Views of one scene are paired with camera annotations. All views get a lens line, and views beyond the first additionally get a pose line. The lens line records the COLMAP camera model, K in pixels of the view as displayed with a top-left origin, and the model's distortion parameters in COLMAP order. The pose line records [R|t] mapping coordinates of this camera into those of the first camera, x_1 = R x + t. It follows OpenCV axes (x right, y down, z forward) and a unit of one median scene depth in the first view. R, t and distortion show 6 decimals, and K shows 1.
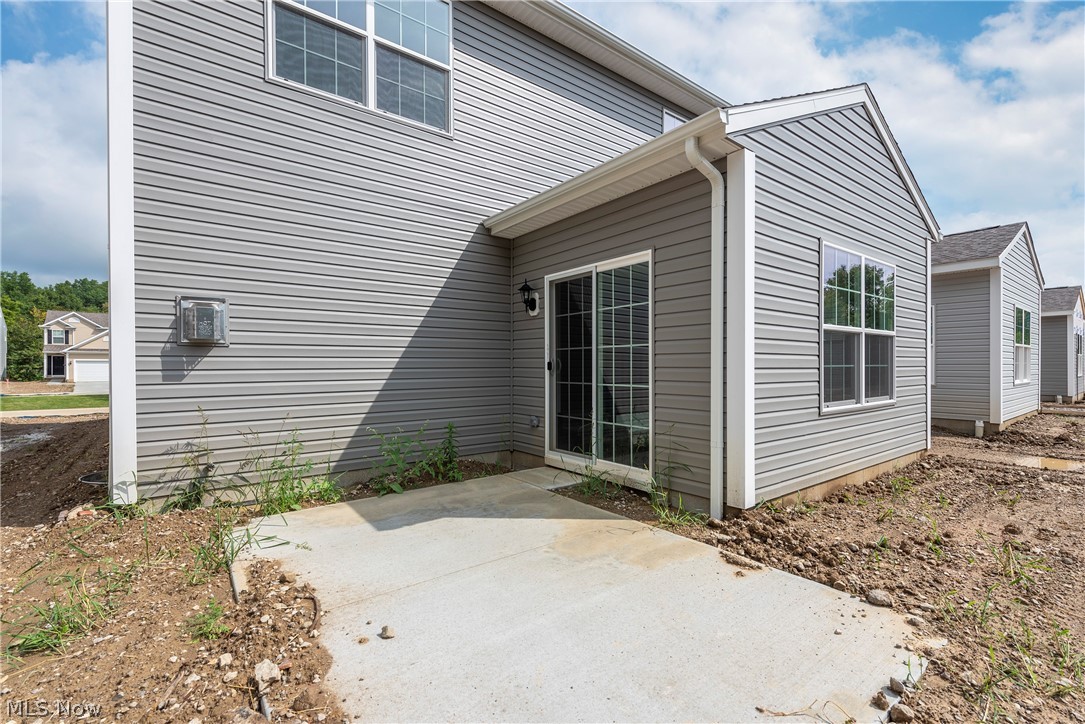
lens RADIAL K [[485.6, 0, 539.3], [0, 485.6, 371.2], [0, 0, 1]] dist [-0.000952, -0.001175]
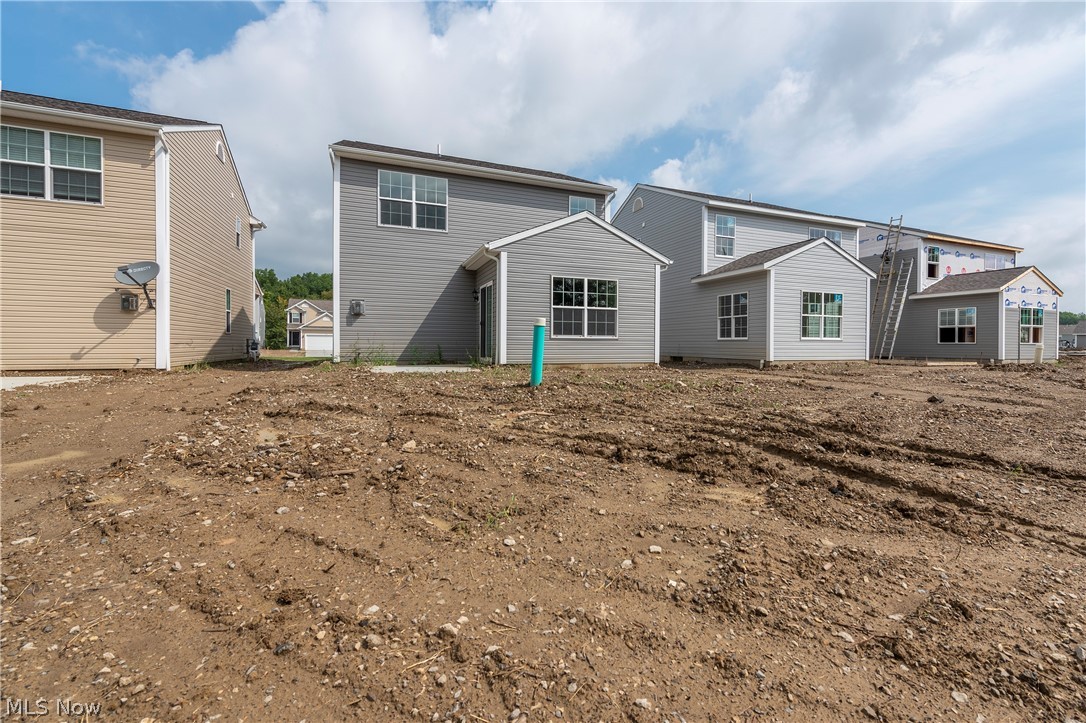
lens RADIAL K [[456.0, 0, 546.7], [0, 456.0, 350.7], [0, 0, 1]] dist [-0.002663, -0.000937]
pose [[0.962672, 0.013884, -0.270313, 0.948763], [-0.012664, 0.999900, 0.006258, 0.106970], [0.270373, -0.002601, 0.962752, -1.116756]]
